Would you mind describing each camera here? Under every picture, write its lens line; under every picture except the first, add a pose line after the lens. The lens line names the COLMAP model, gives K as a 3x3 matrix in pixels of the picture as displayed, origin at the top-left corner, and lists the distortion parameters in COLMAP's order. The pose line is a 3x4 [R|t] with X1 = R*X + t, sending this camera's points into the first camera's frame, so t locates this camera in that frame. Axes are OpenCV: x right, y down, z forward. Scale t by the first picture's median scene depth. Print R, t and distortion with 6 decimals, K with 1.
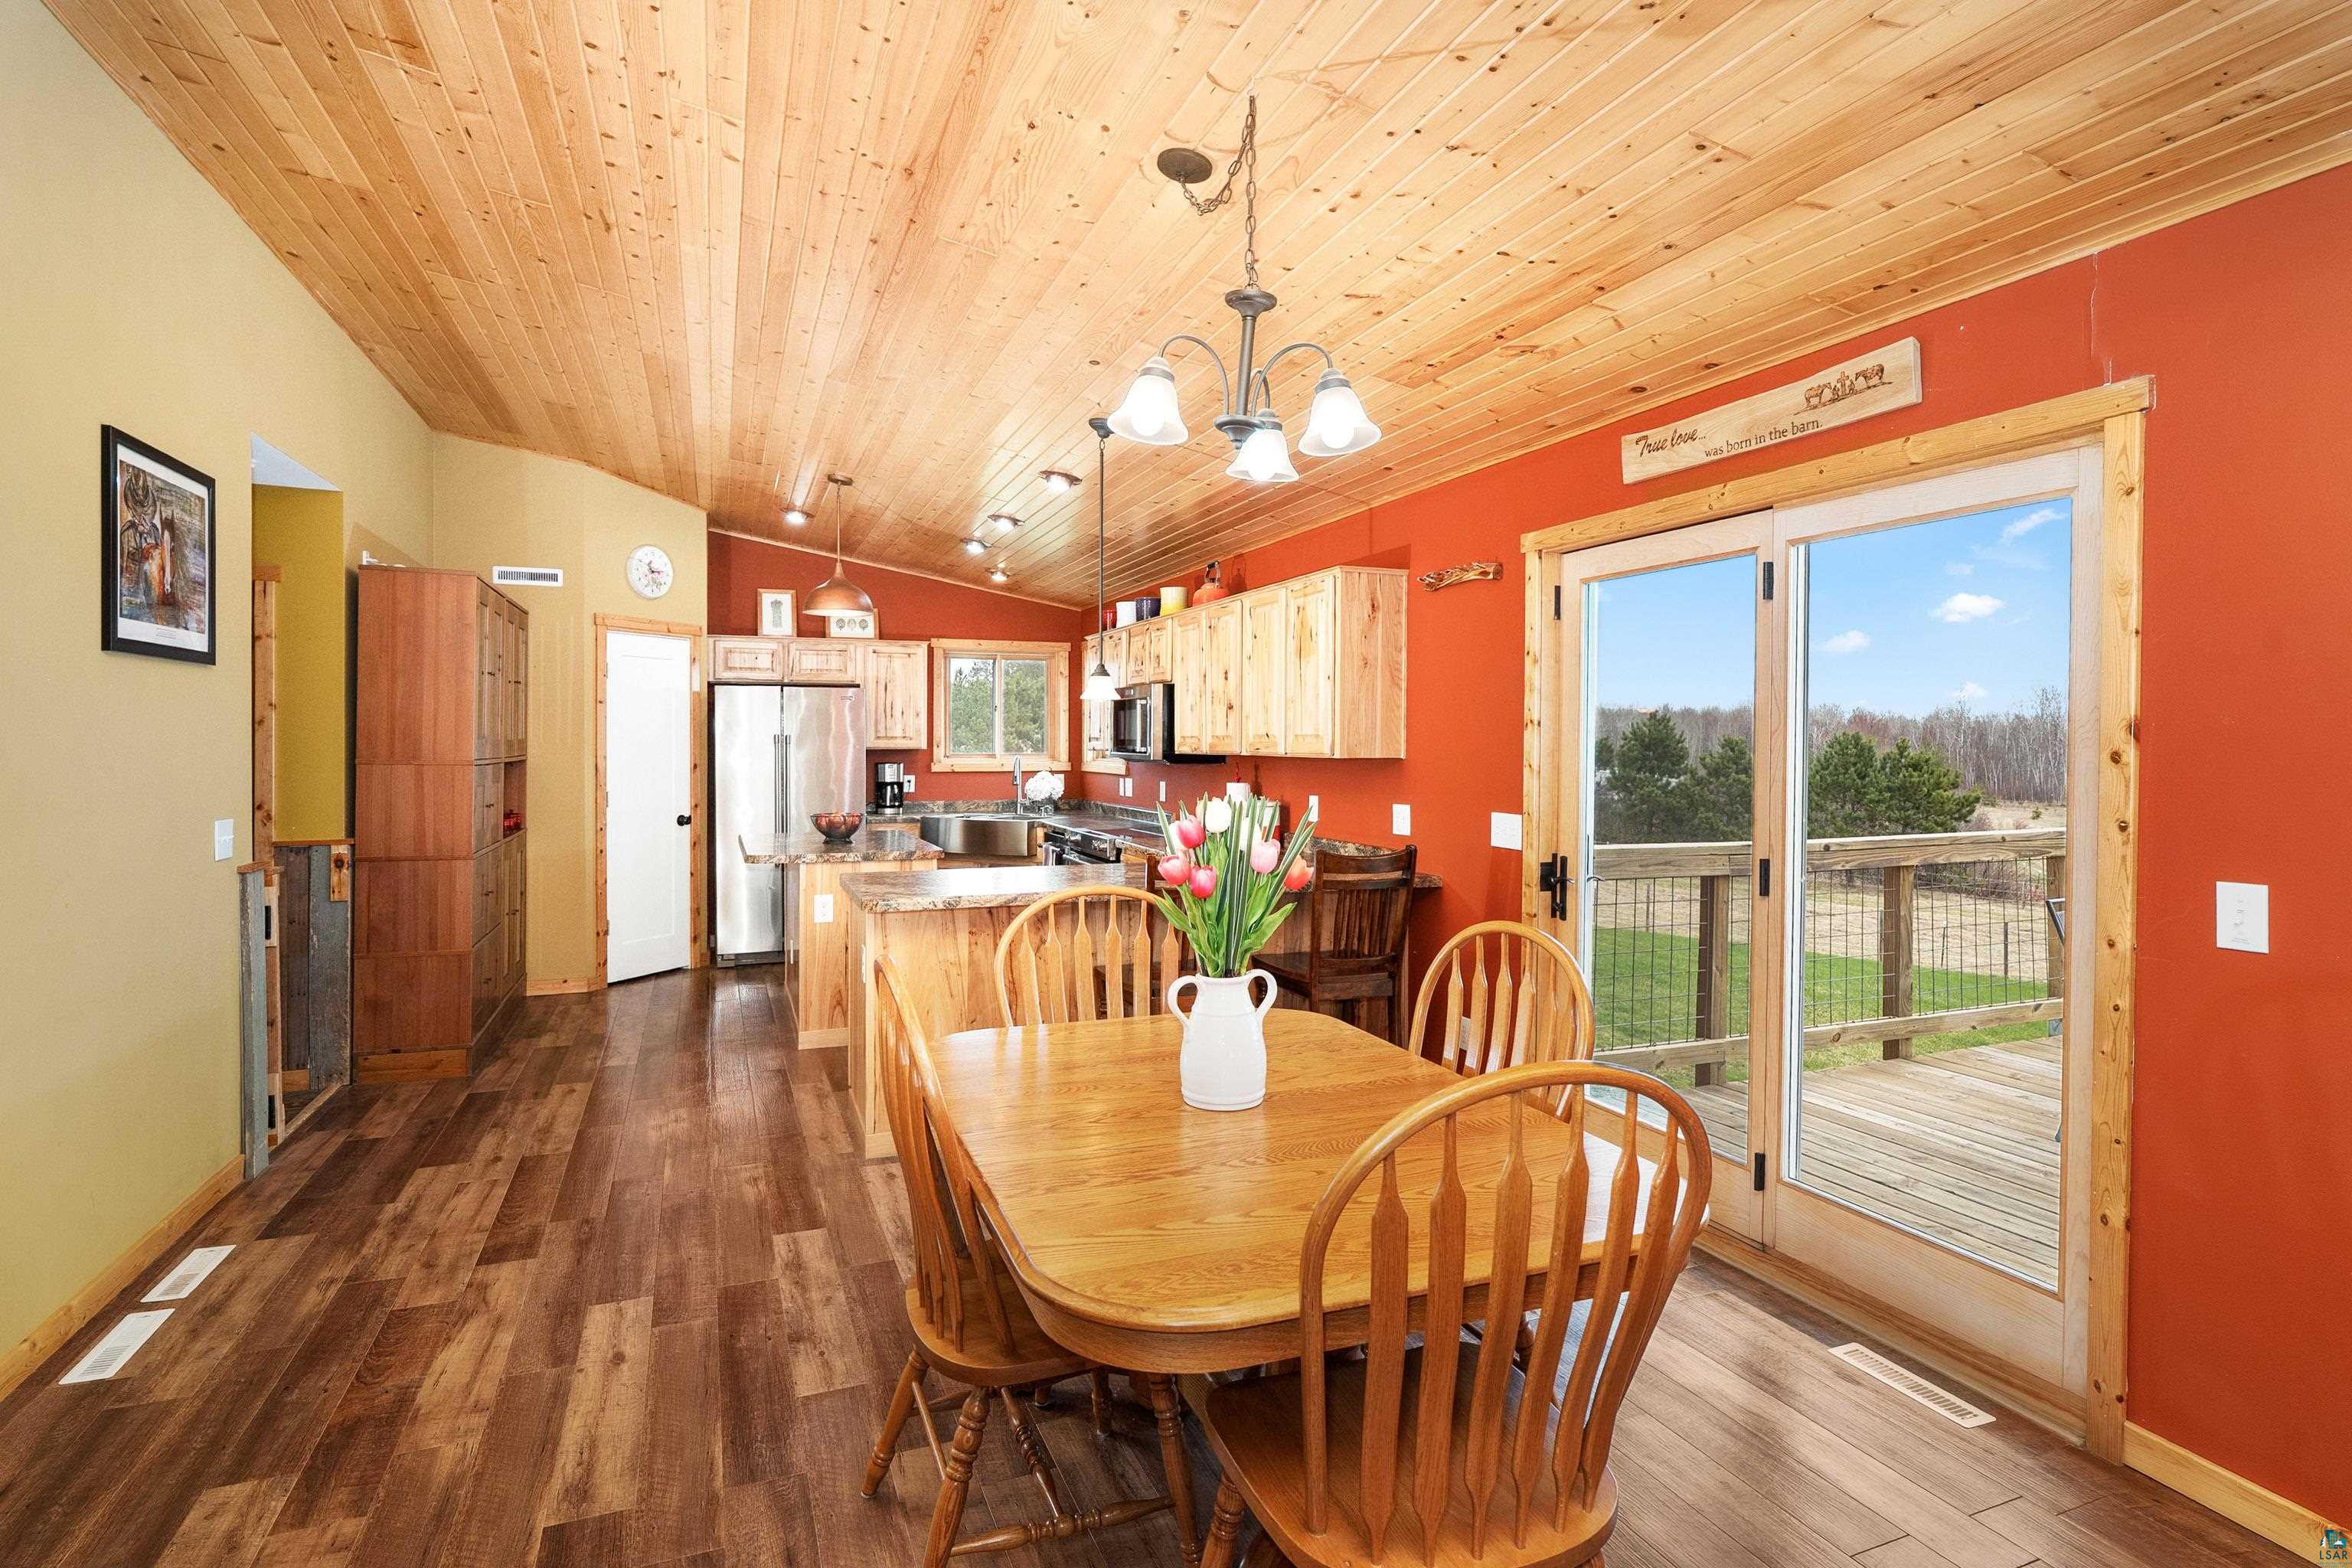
lens RADIAL K [[1181.1, 0, 1178.0], [0, 1181.1, 753.8], [0, 0, 1]] dist [-0.011057, -0.000524]
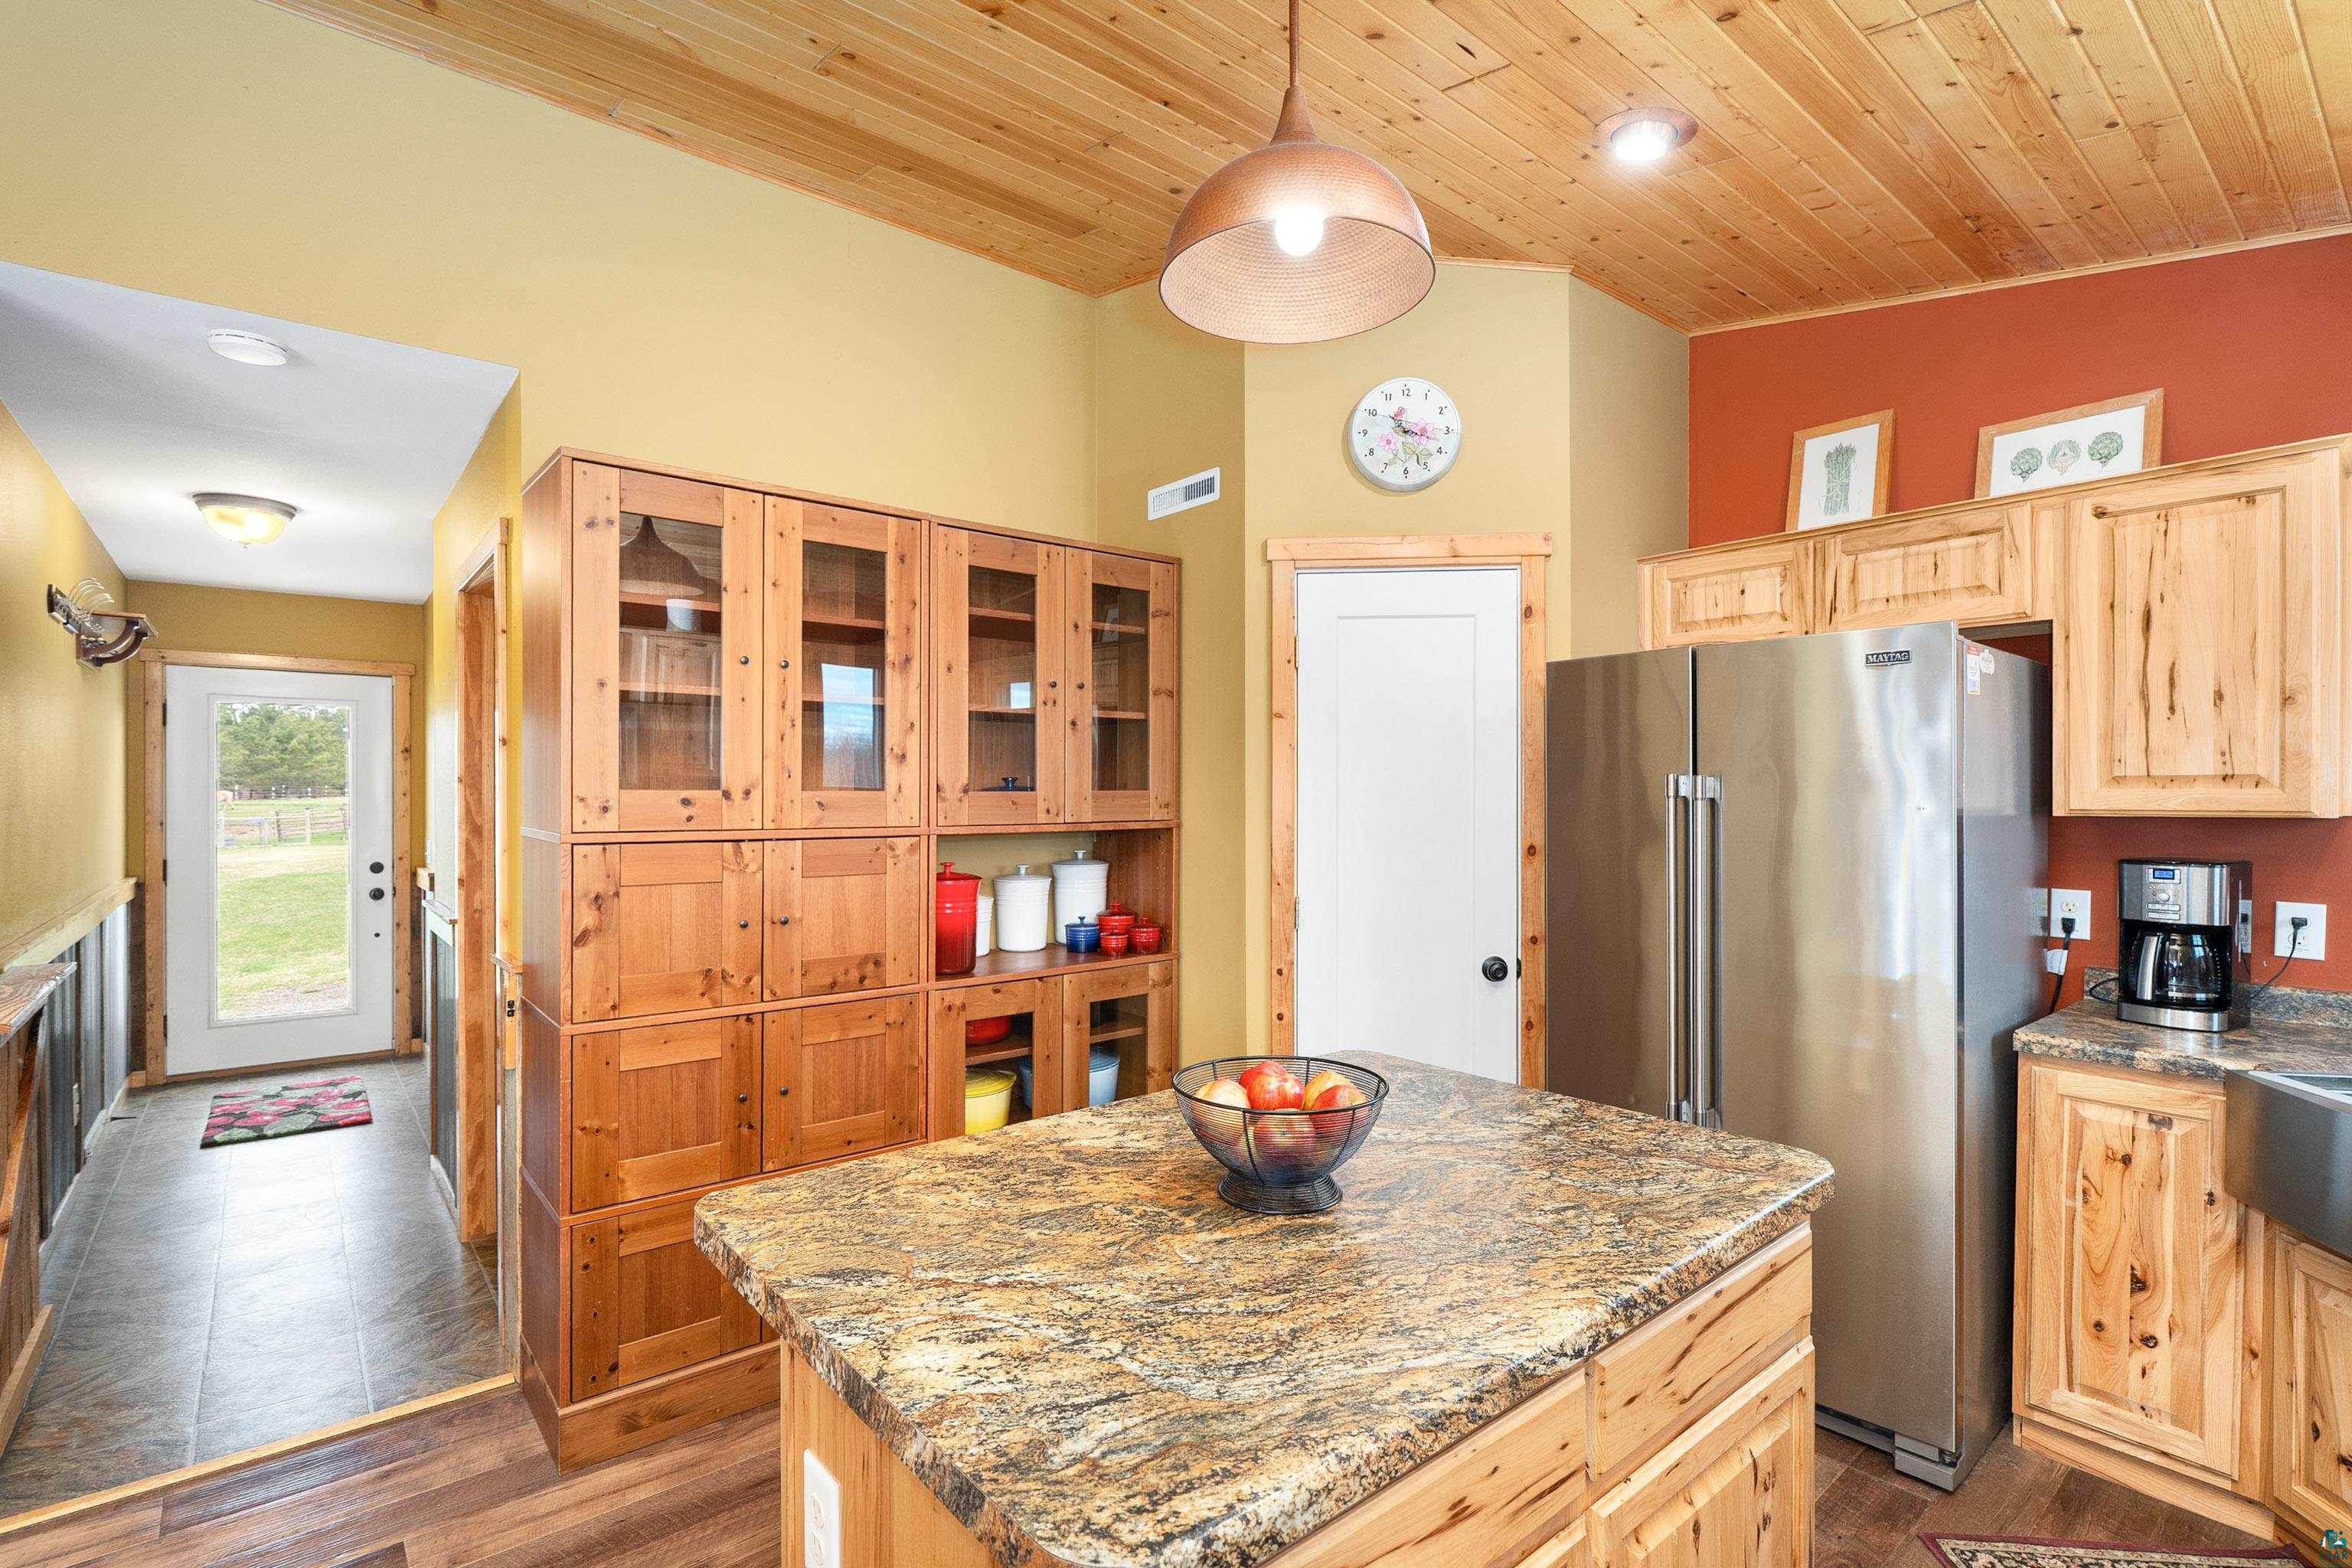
lens RADIAL K [[1104.1, 0, 1176.9], [0, 1104.1, 797.9], [0, 0, 1]] dist [0.000579, 0.000084]
pose [[0.316307, -0.001246, -0.948656, -0.088853], [-0.007641, 0.999963, -0.003861, -0.010448], [0.948626, 0.008470, 0.316286, 1.148473]]
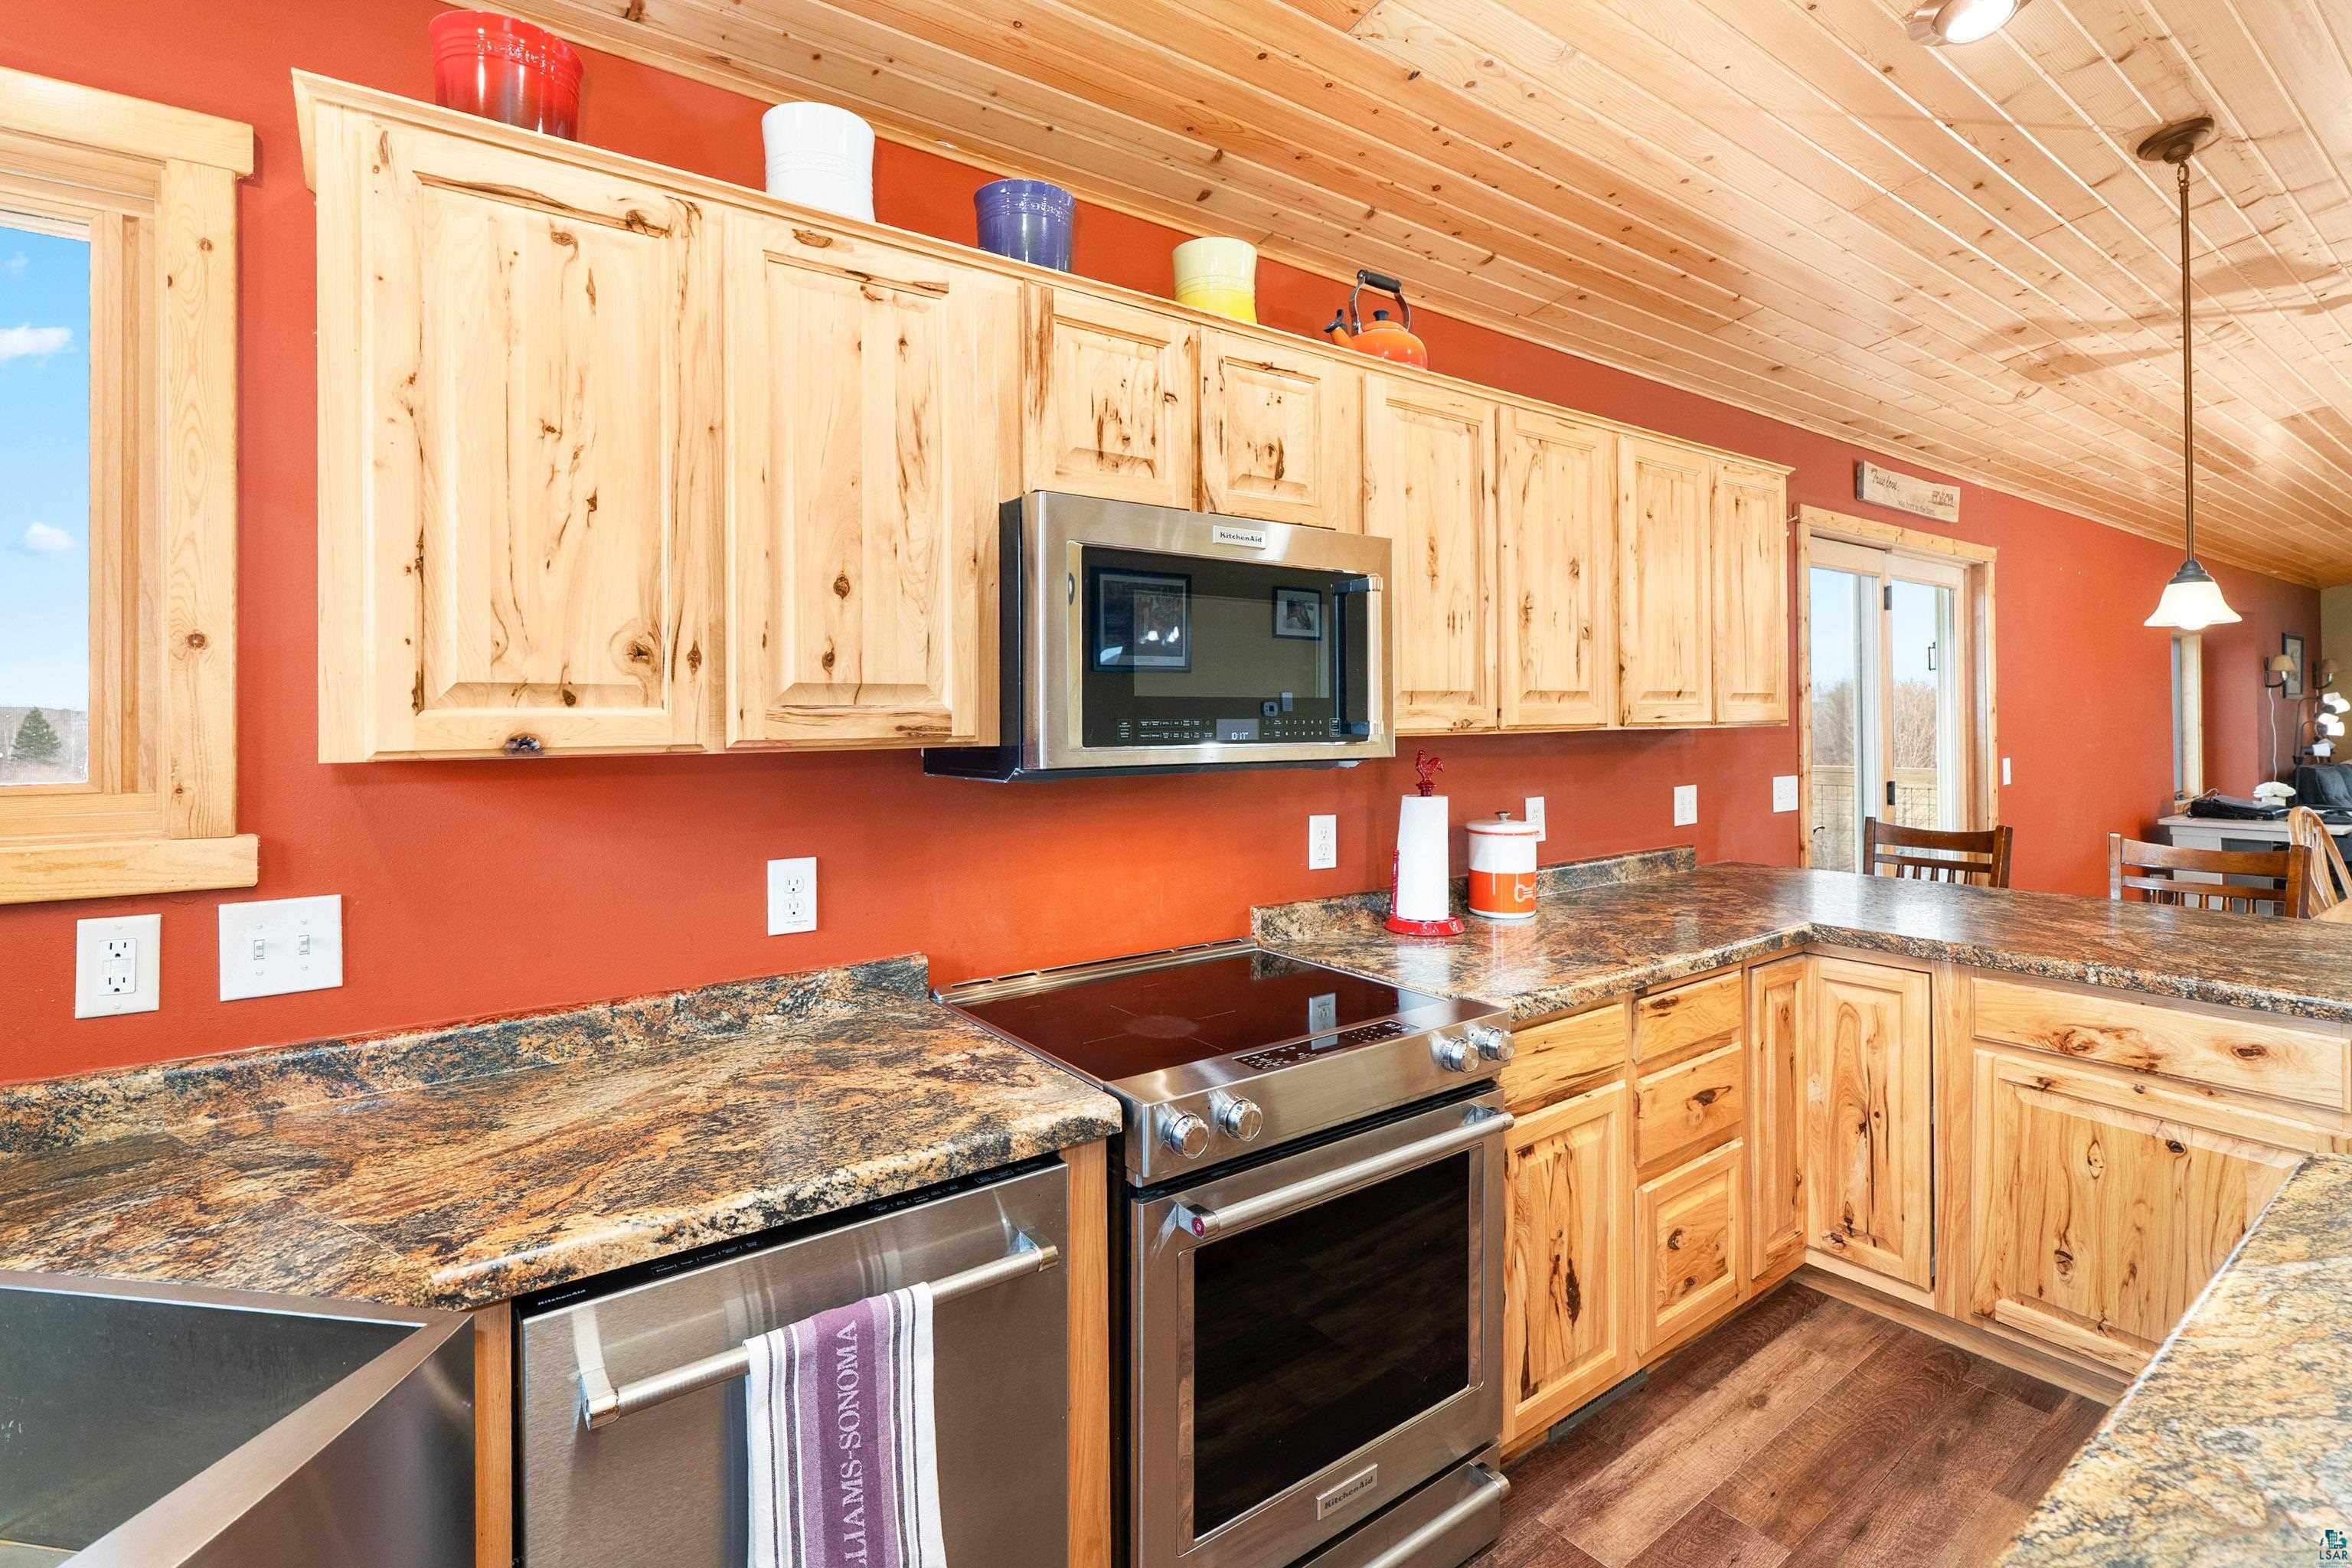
lens RADIAL K [[1089.4, 0, 1174.0], [0, 1089.4, 707.0], [0, 0, 1]] dist [-0.003895, -0.000310]
pose [[-0.250365, 0.003274, 0.968146, -0.419385], [0.014632, 0.999893, 0.000402, -0.014142], [-0.968041, 0.014267, -0.250386, 1.517677]]
